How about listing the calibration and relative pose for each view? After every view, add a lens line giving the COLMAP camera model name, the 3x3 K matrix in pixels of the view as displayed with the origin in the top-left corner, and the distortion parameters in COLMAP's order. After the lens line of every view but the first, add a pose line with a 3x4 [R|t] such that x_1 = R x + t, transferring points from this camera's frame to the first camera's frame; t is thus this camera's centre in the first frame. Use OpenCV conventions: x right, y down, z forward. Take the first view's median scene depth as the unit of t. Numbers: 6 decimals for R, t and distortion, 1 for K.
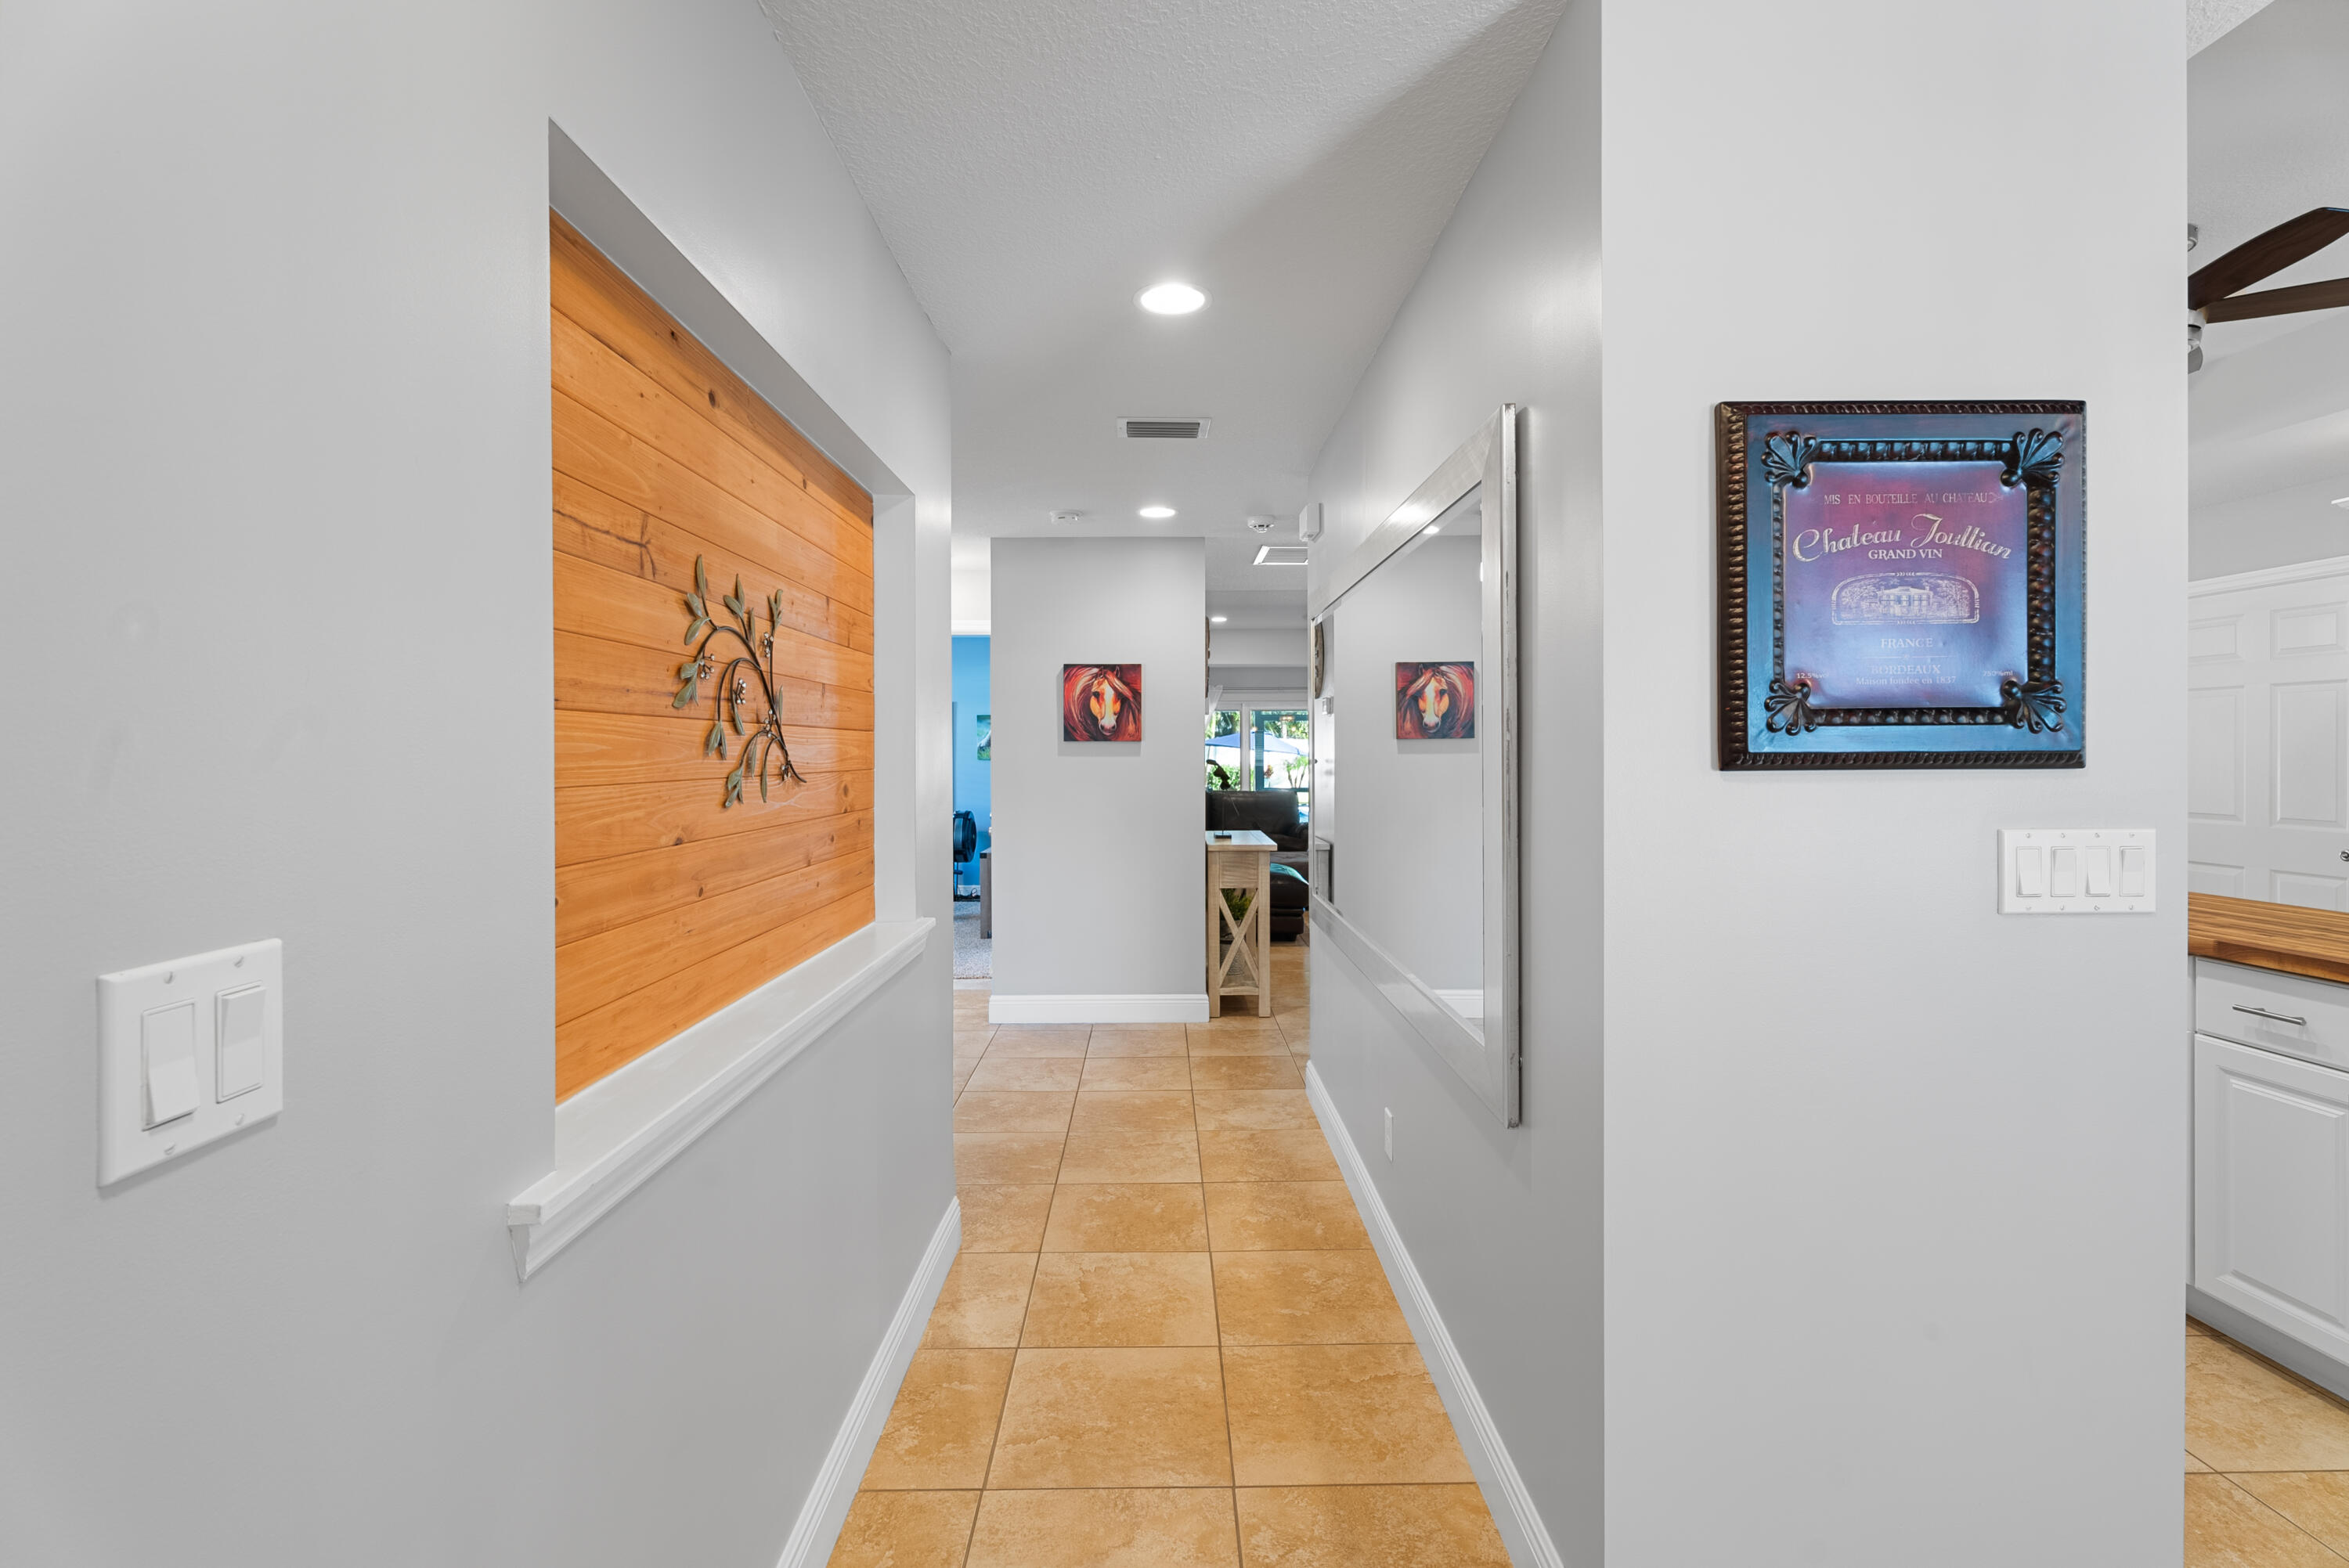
lens RADIAL K [[1052.8, 0, 1167.7], [0, 1052.8, 758.9], [0, 0, 1]] dist [-0.000756, 0.000292]
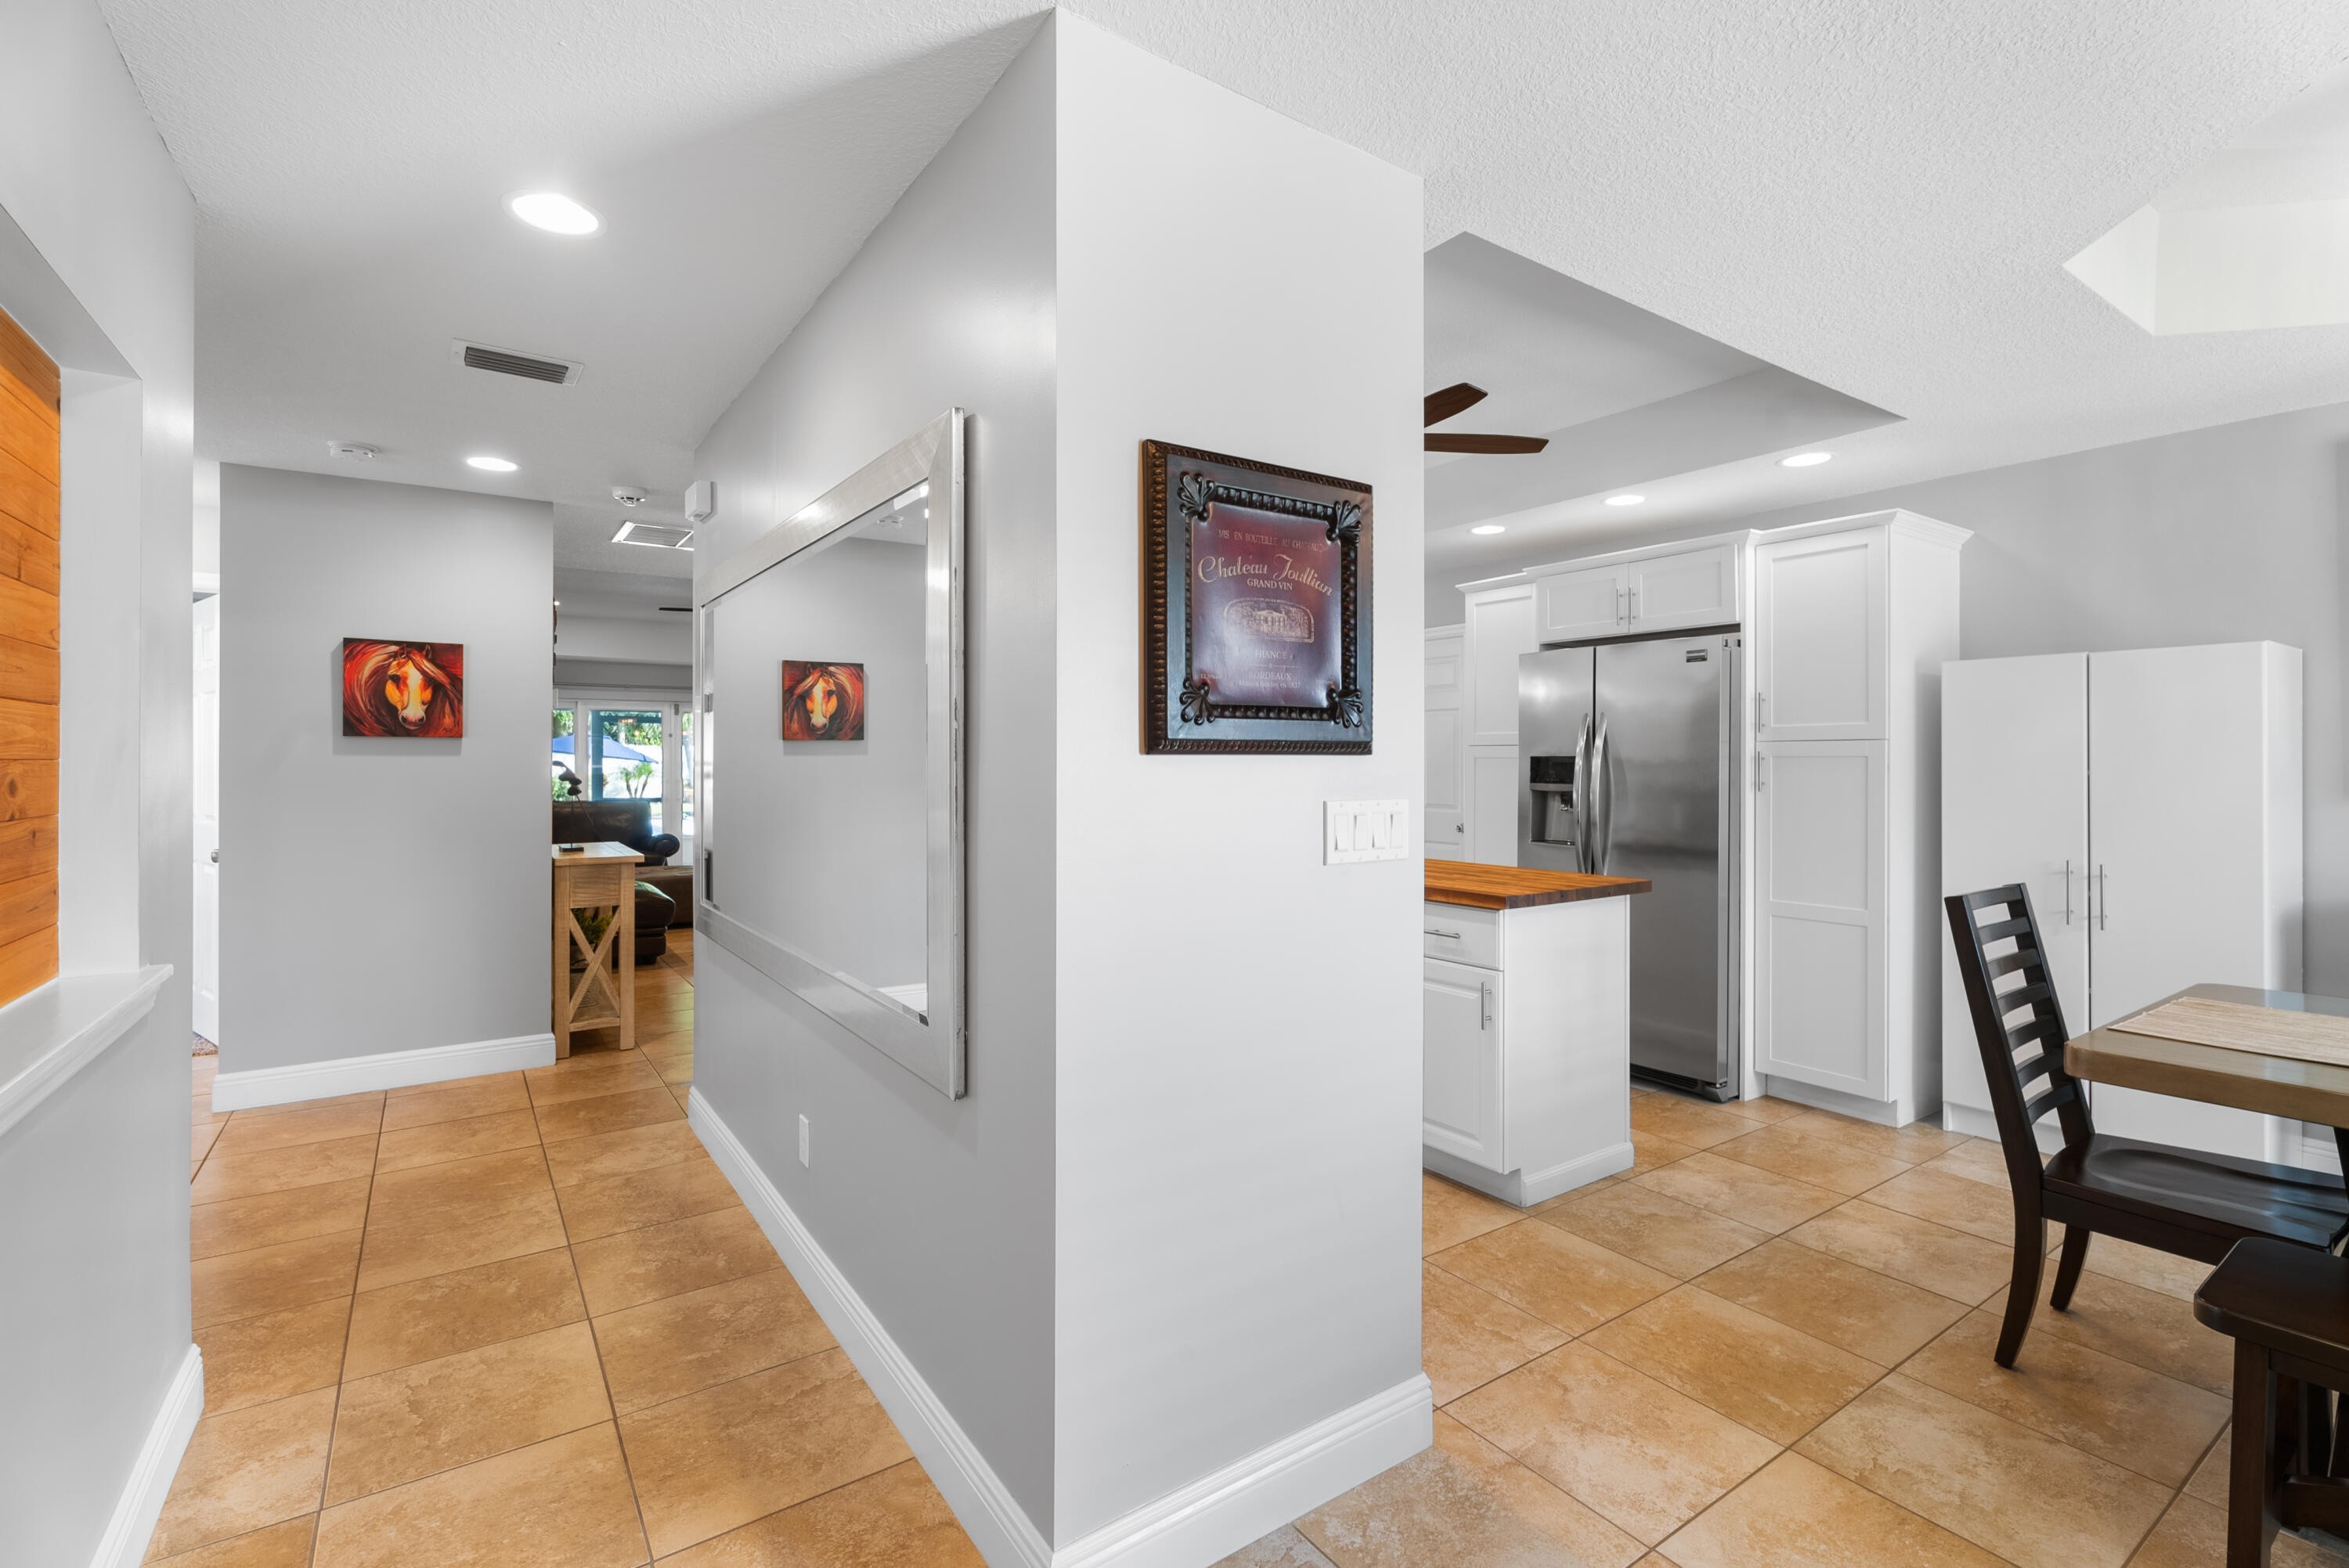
lens RADIAL K [[1052.8, 0, 1170.0], [0, 1052.8, 762.3], [0, 0, 1]] dist [-0.000756, 0.000292]
pose [[0.829022, 0.004717, 0.559196, -0.057853], [-0.001564, 0.999980, -0.006117, 0.014846], [-0.559214, 0.004197, 0.829013, 0.009785]]
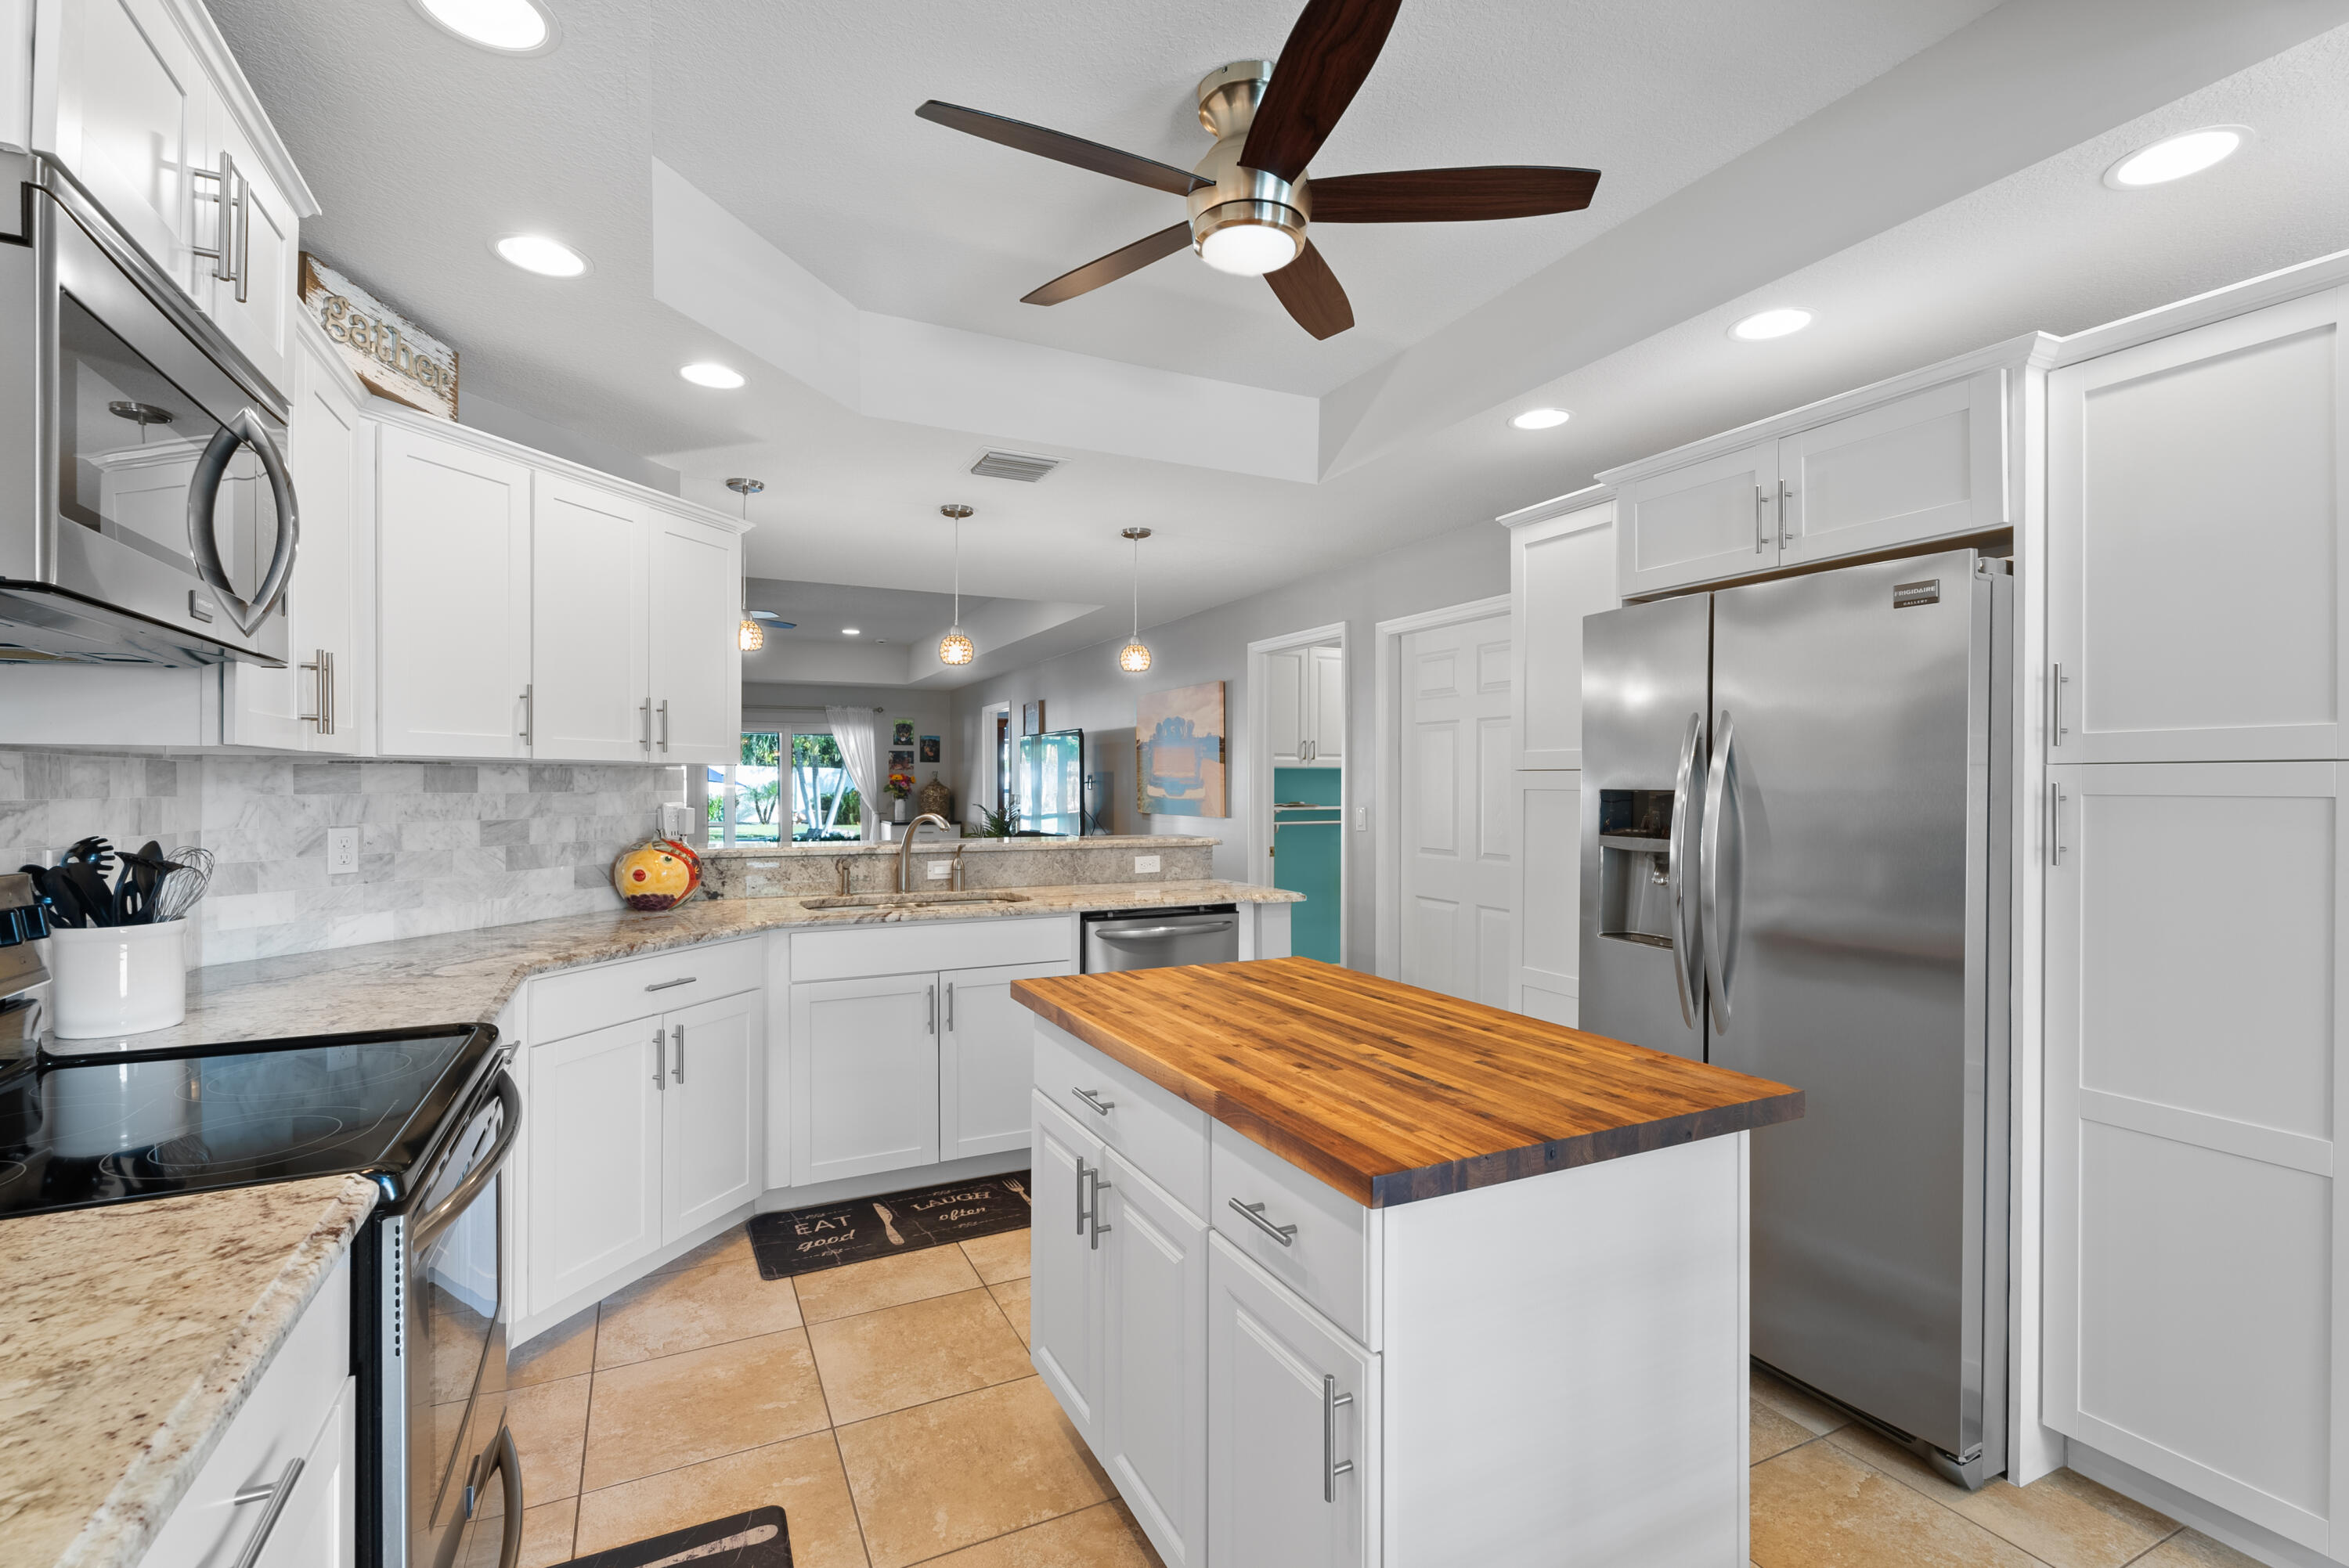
lens RADIAL K [[1052.8, 0, 1159.4], [0, 1052.8, 784.3], [0, 0, 1]] dist [-0.000756, 0.000292]
pose [[0.904482, 0.004798, 0.426486, 0.673961], [-0.003430, 0.999986, -0.003975, -0.008520], [-0.426499, 0.002133, 0.904486, 0.430320]]
